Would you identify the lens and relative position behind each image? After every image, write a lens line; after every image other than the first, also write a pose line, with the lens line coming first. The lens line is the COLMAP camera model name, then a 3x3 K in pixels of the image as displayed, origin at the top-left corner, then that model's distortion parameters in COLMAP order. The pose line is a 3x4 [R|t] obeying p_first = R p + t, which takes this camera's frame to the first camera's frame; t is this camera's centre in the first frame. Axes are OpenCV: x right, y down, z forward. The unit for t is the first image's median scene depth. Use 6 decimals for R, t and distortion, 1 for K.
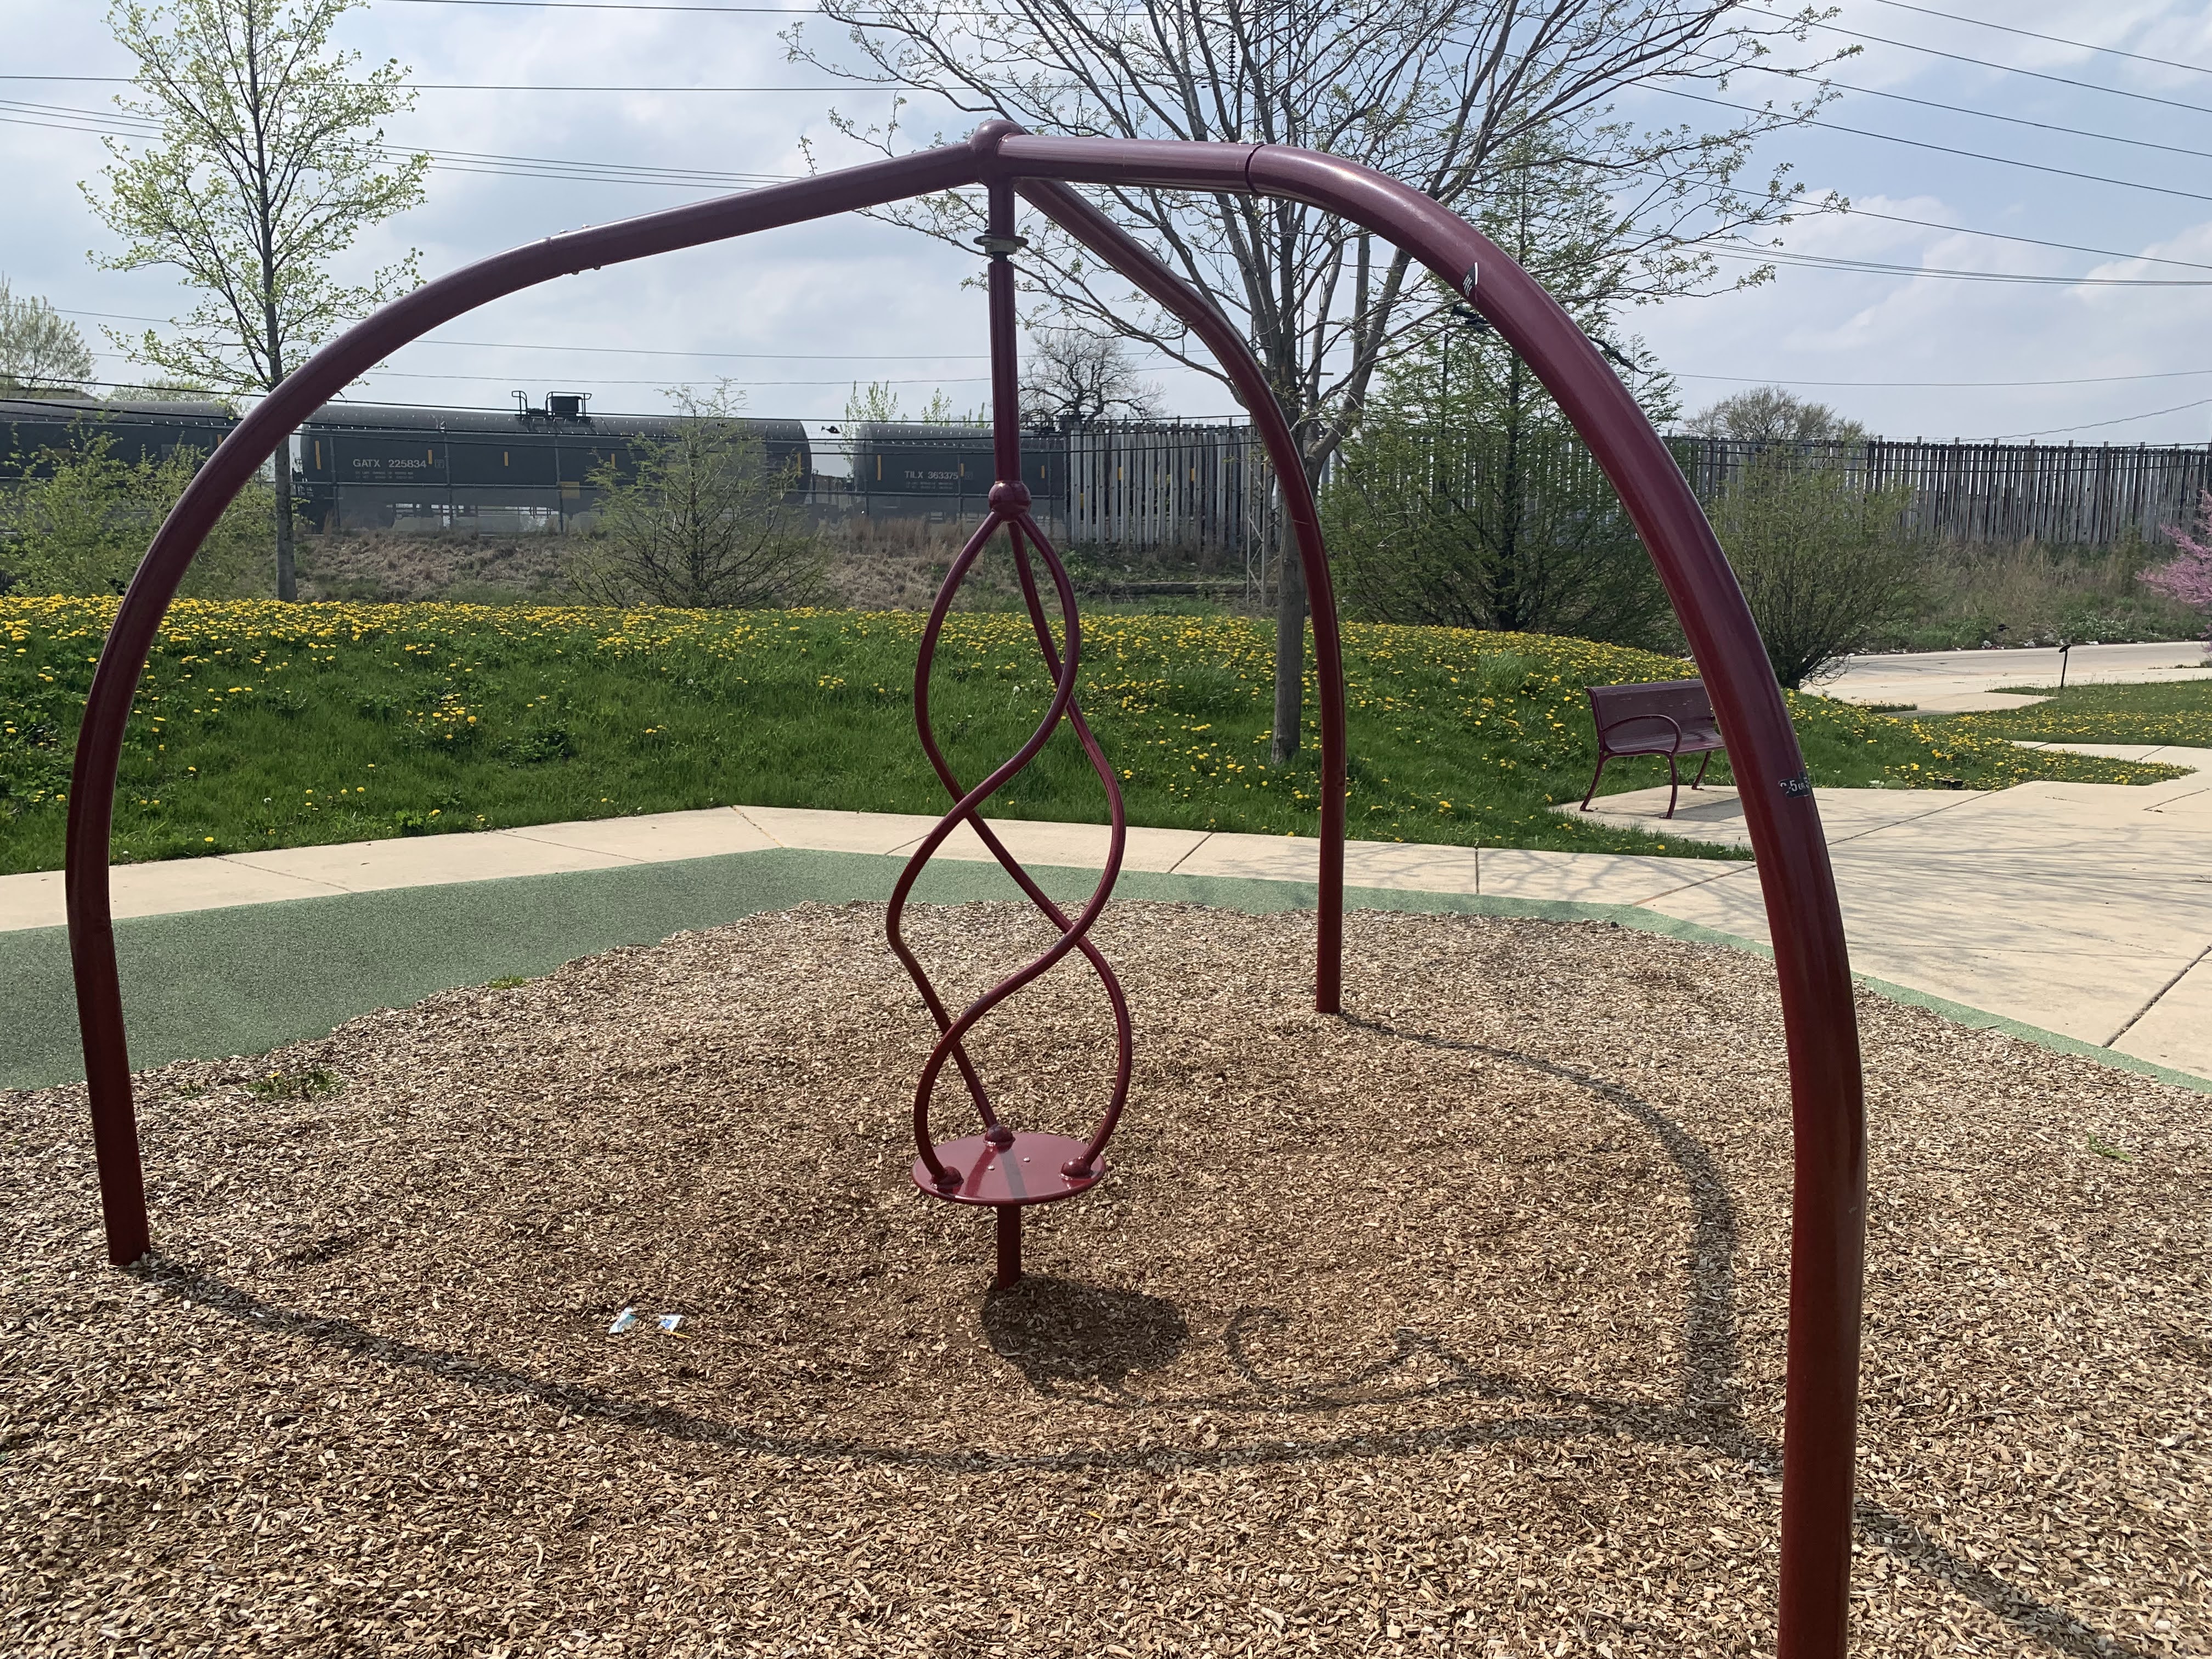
lens RADIAL K [[1690.9, 0, 1106.0], [0, 1690.9, 829.5], [0, 0, 1]] dist [0.014020, -0.008895]
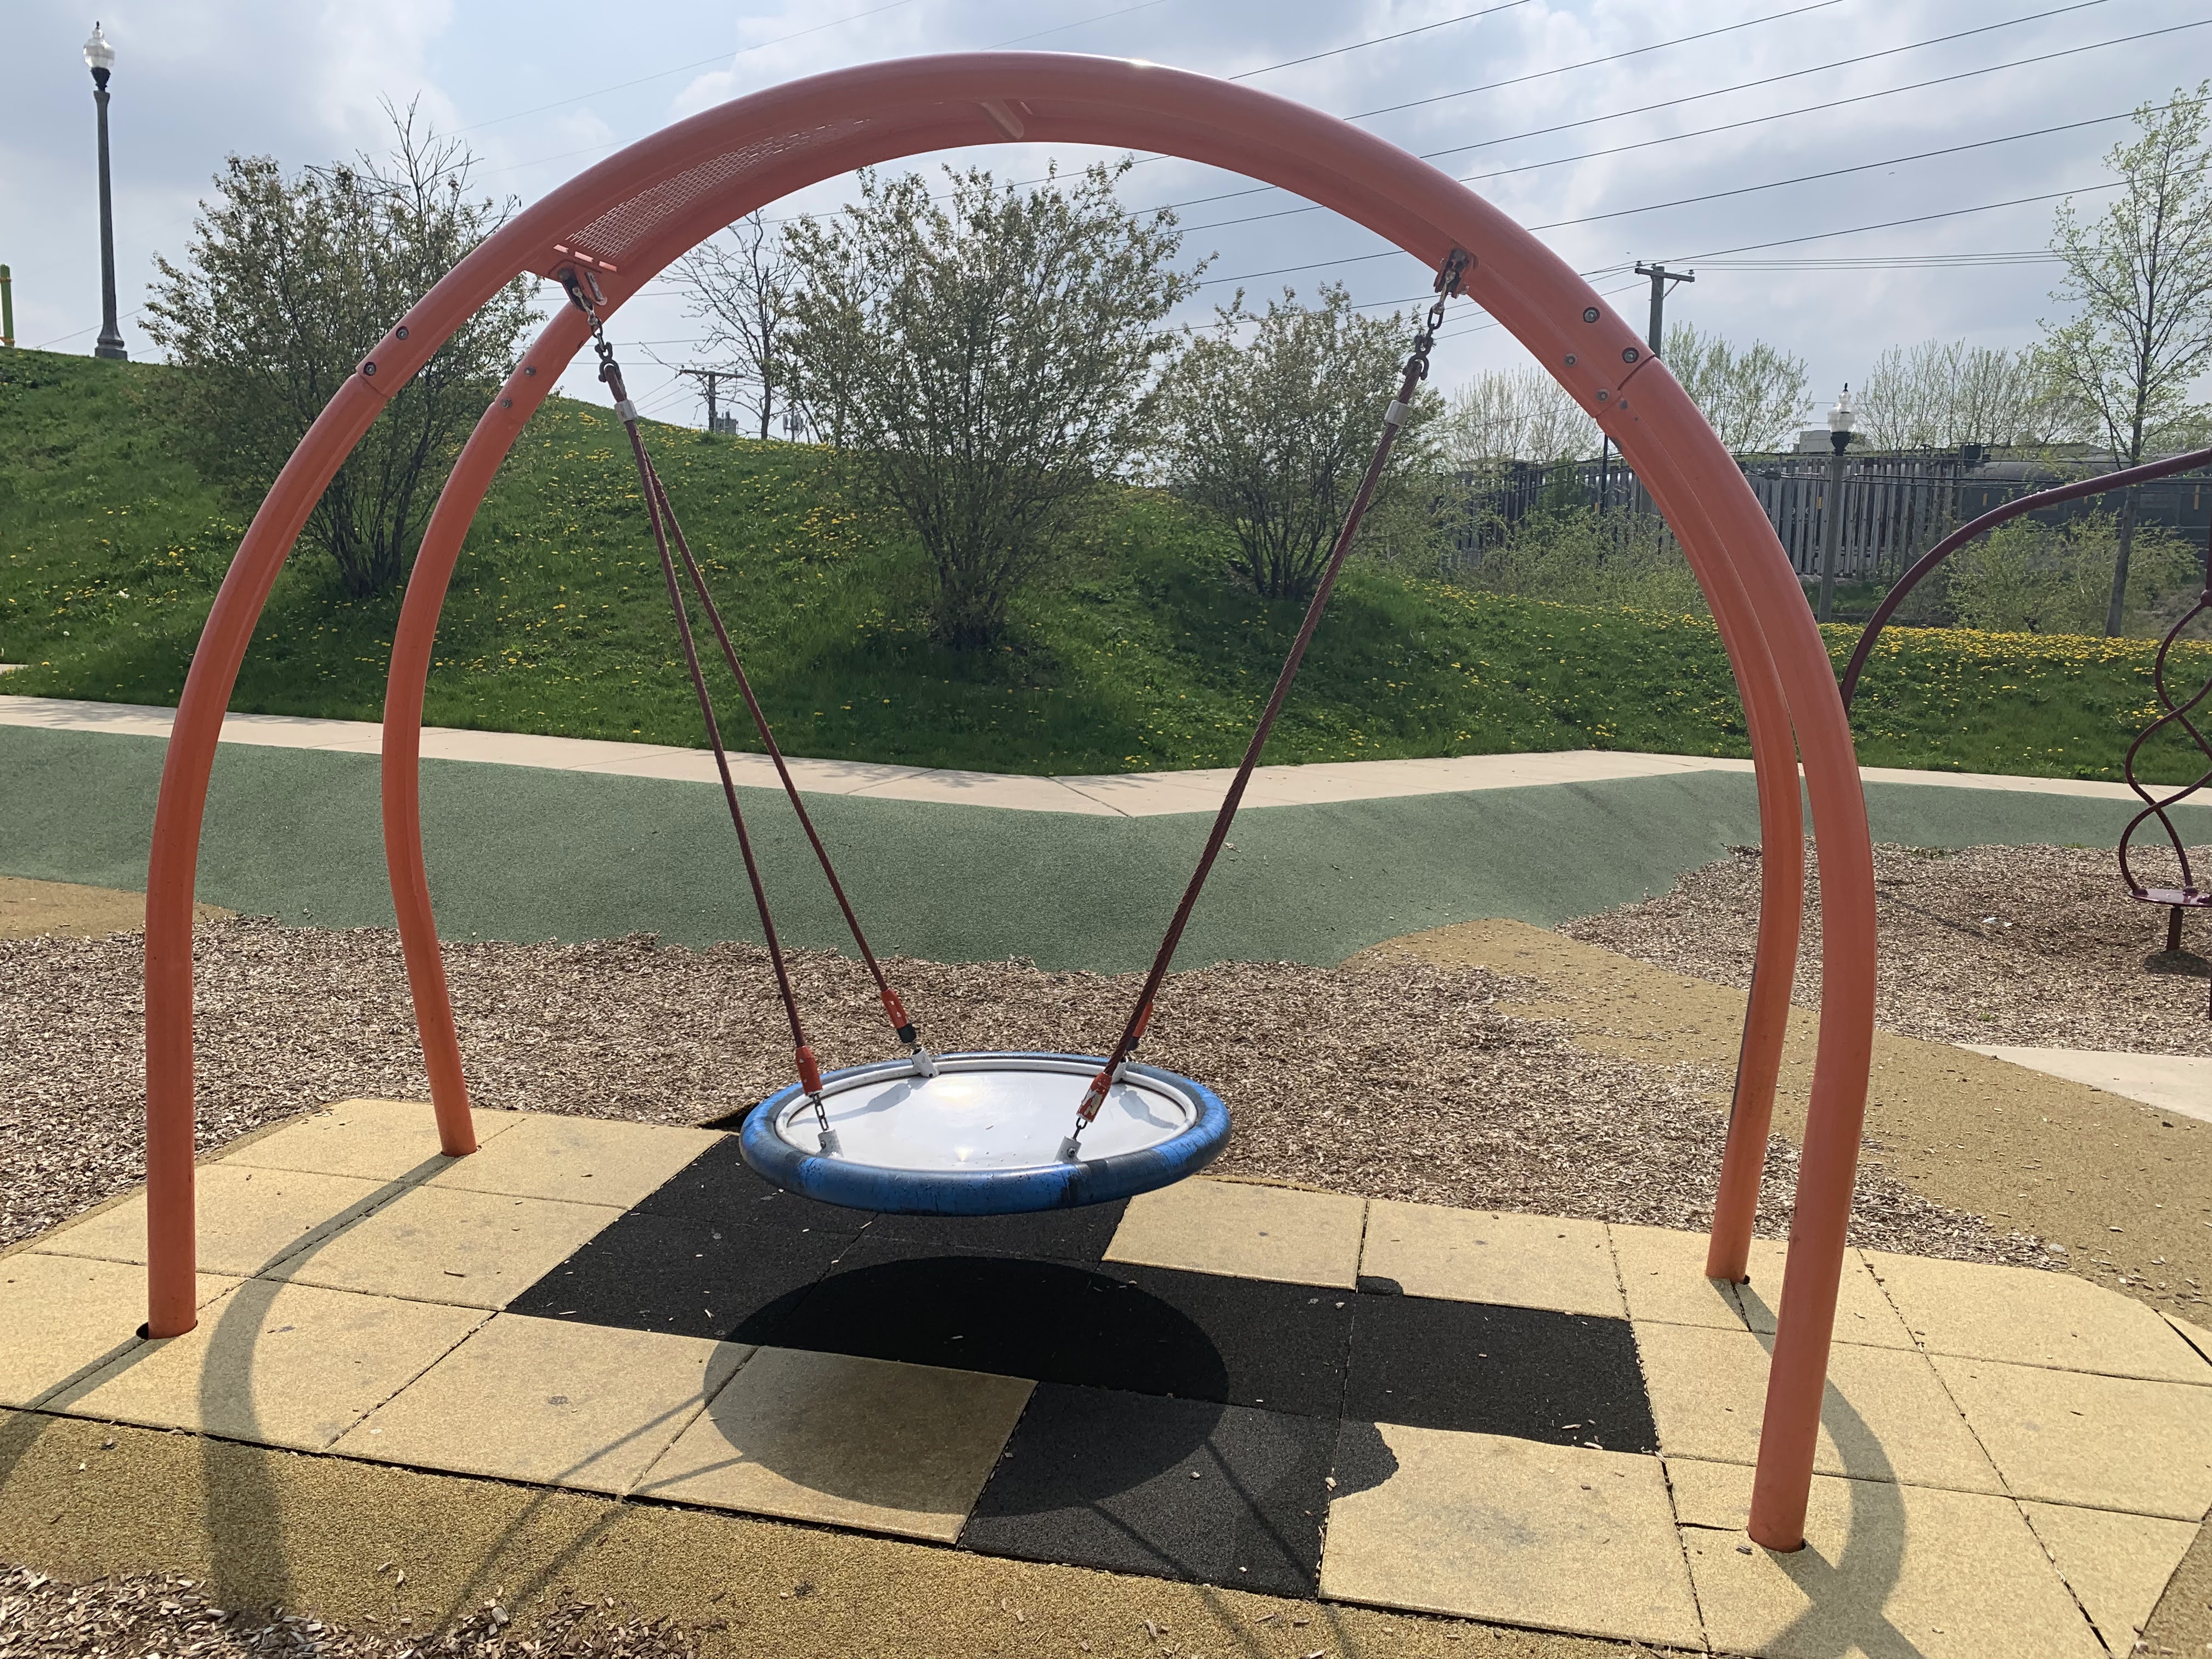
lens RADIAL K [[1690.9, 0, 1106.0], [0, 1690.9, 829.5], [0, 0, 1]] dist [0.014020, -0.008895]
pose [[0.490037, 0.130865, -0.861822, 0.478671], [-0.149463, 0.986639, 0.064833, 0.075188], [0.858792, 0.097040, 0.503050, -0.549766]]
